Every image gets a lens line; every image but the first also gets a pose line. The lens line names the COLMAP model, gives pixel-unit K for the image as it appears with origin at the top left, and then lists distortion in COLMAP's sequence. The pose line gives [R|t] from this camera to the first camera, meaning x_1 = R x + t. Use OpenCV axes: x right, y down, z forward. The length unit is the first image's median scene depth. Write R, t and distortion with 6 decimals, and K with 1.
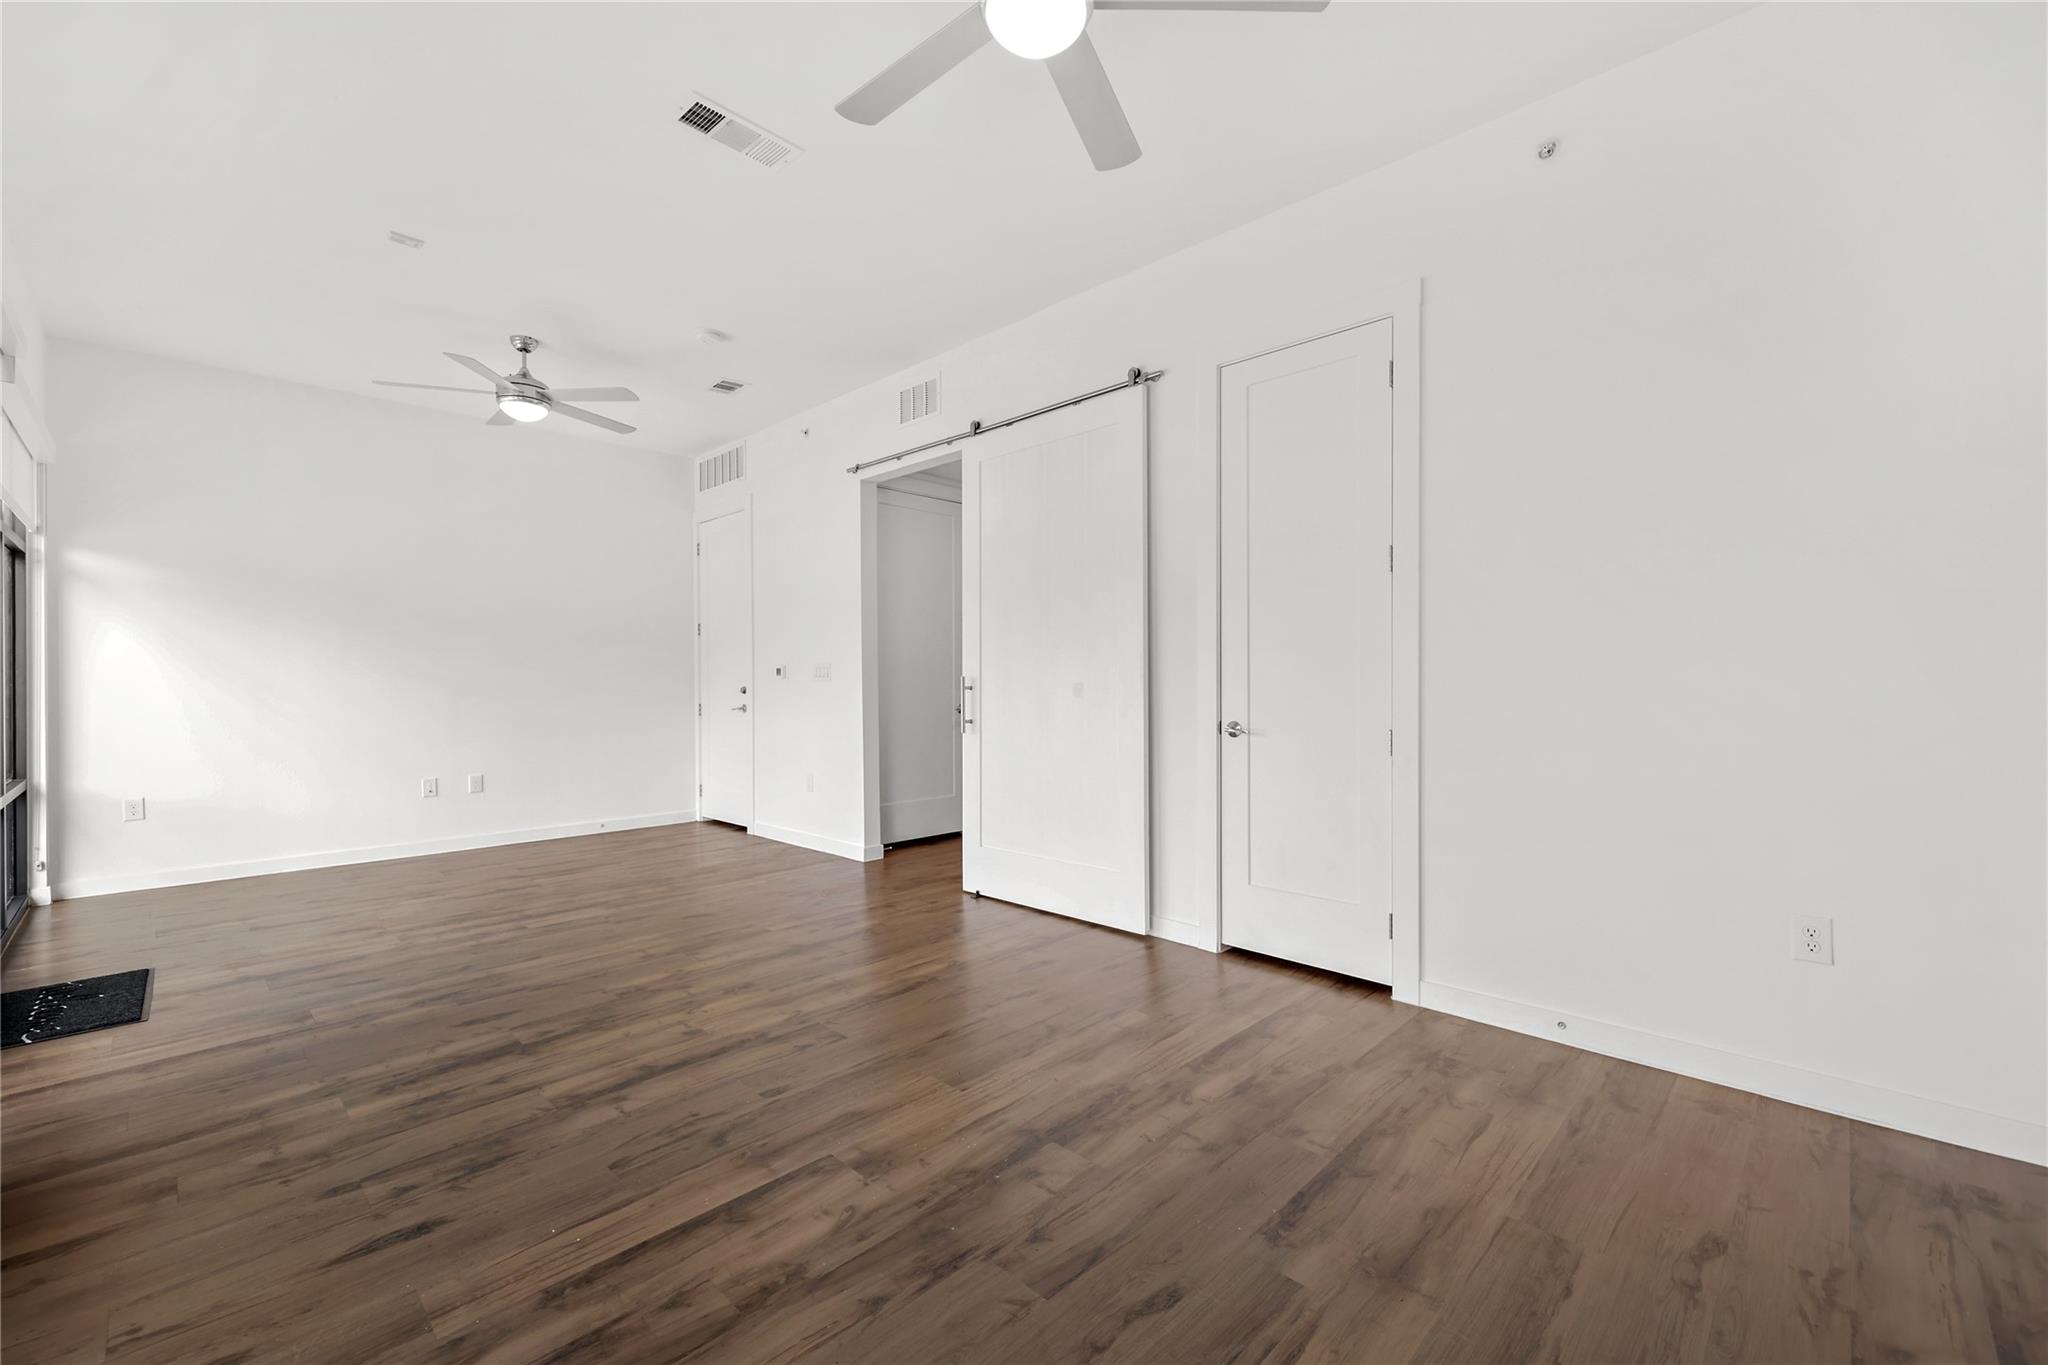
lens RADIAL K [[835.5, 0, 1026.7], [0, 835.5, 684.7], [0, 0, 1]] dist [-0.000636, -0.000030]
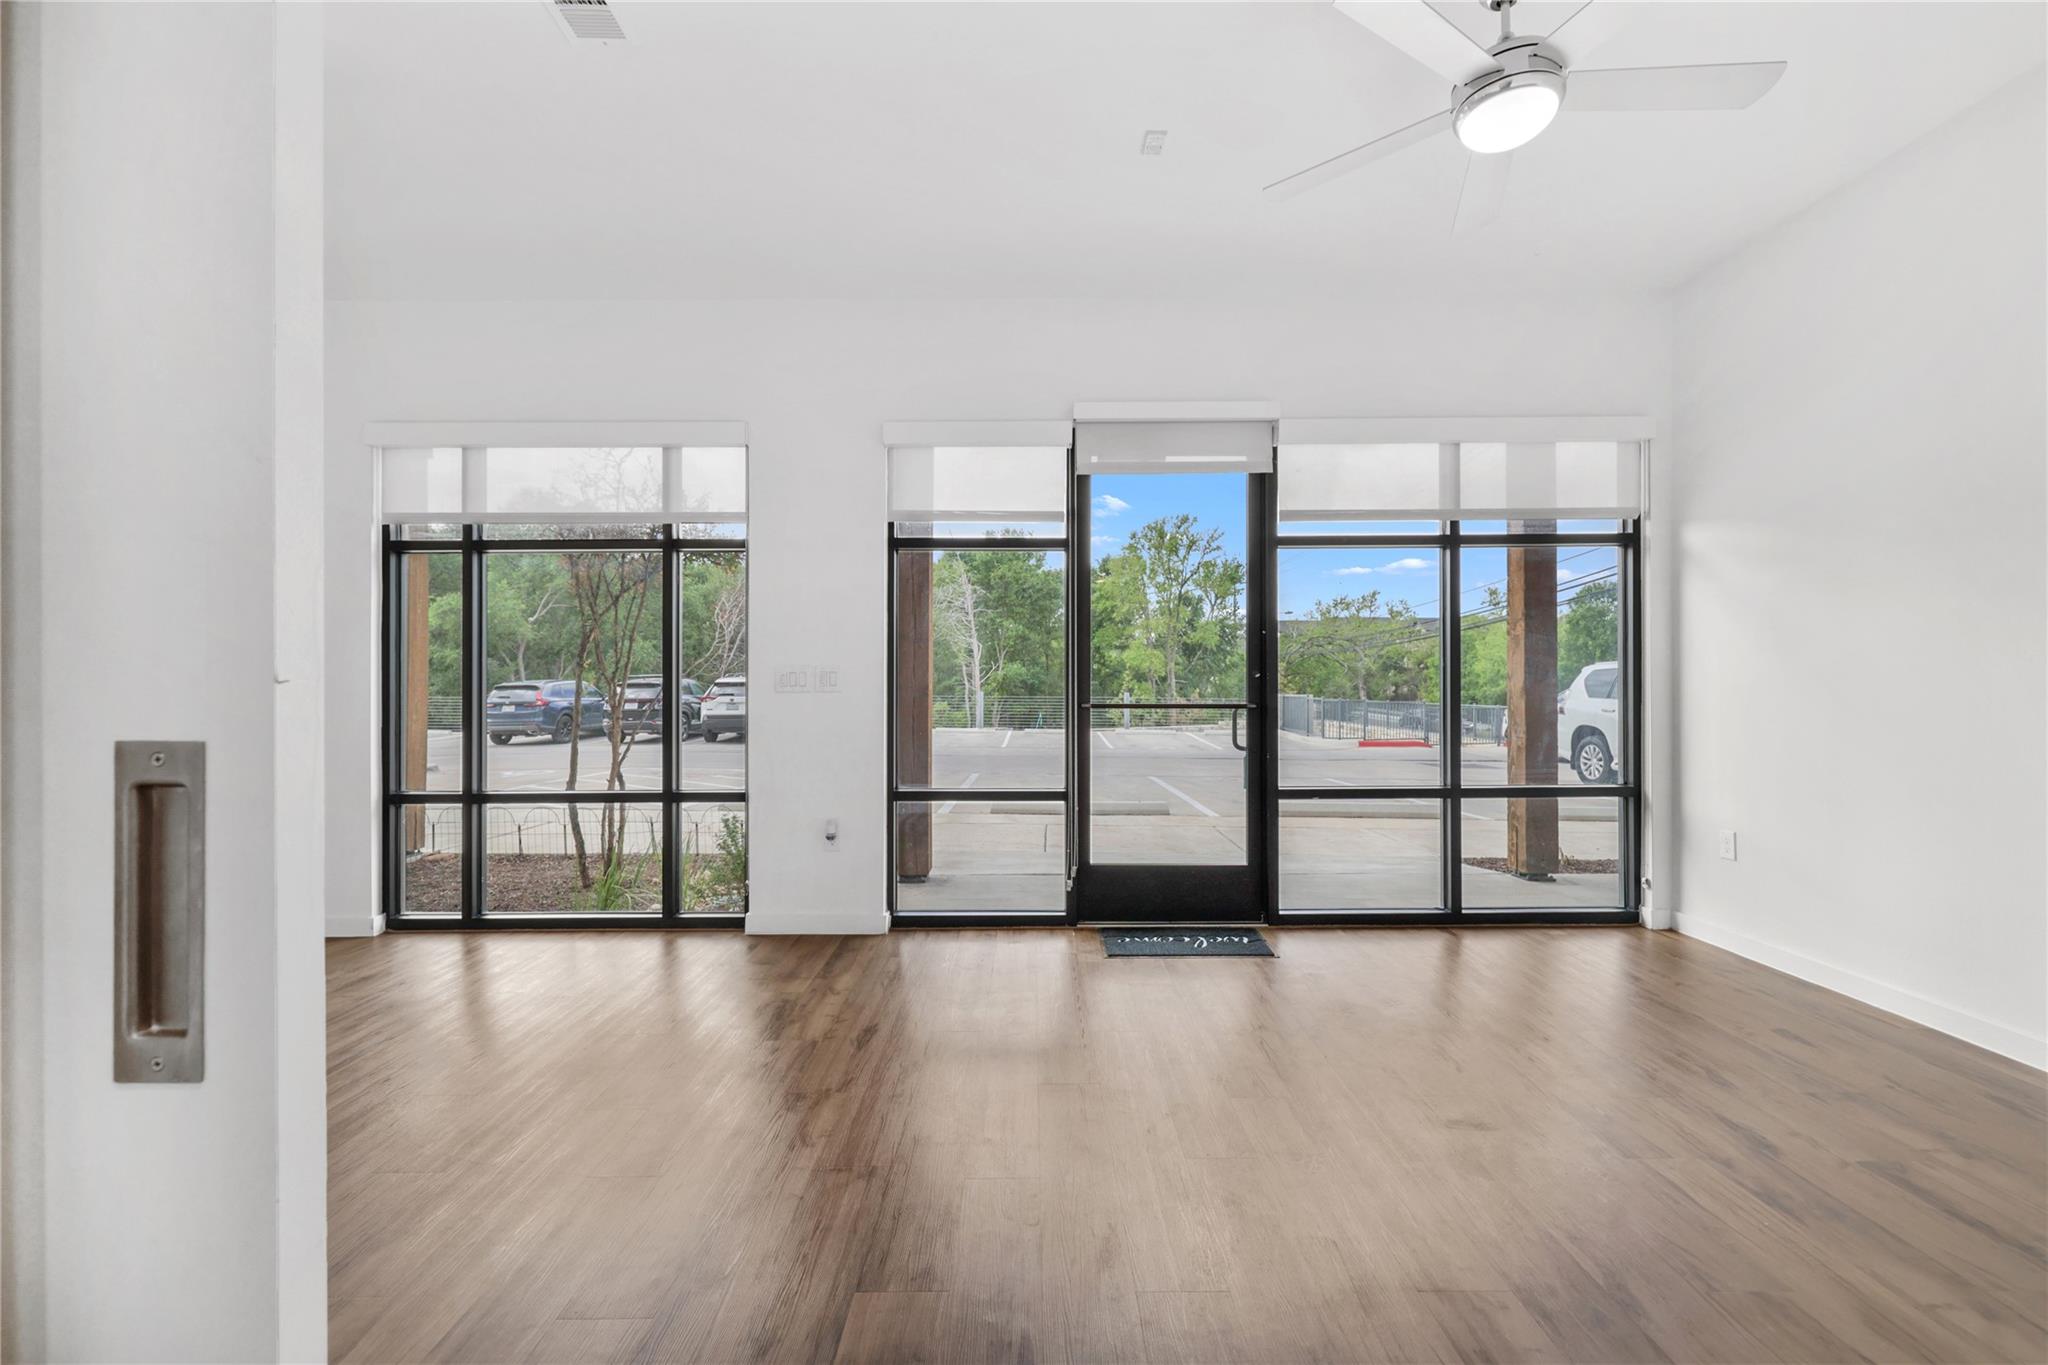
lens RADIAL K [[835.5, 0, 1027.0], [0, 835.5, 685.9], [0, 0, 1]] dist [-0.000636, -0.000030]
pose [[-0.714611, -0.000315, -0.699522, -0.105774], [0.003338, 0.999987, -0.003861, 0.003955], [0.699514, -0.005094, -0.714601, 1.771993]]
